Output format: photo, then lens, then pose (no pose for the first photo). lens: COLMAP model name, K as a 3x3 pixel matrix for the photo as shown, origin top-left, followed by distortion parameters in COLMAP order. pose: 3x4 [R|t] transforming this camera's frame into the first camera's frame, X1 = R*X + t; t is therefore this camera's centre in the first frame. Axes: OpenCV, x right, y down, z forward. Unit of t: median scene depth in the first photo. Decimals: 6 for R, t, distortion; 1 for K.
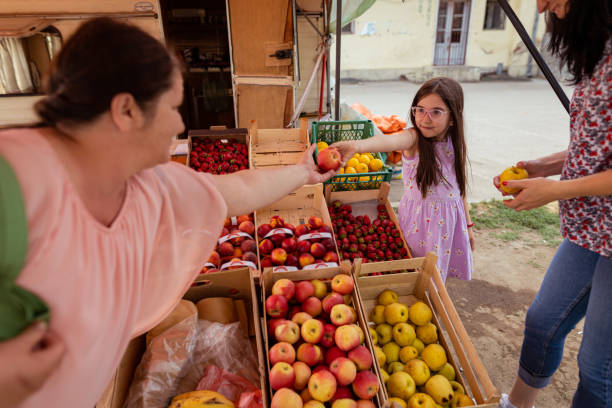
lens RADIAL K [[416.3, 0, 306.0], [0, 416.3, 204.0], [0, 0, 1]] dist [-0.003611, 0.002331]
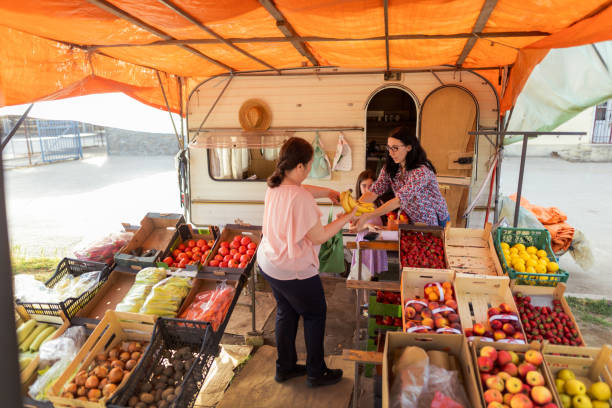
lens RADIAL K [[416.3, 0, 306.0], [0, 416.3, 204.0], [0, 0, 1]] dist [-0.003611, 0.002331]
pose [[0.952910, 0.073108, -0.294309, -0.205315], [-0.114470, 0.985423, -0.125847, -0.041281], [0.280819, 0.153610, 0.947388, -0.479201]]
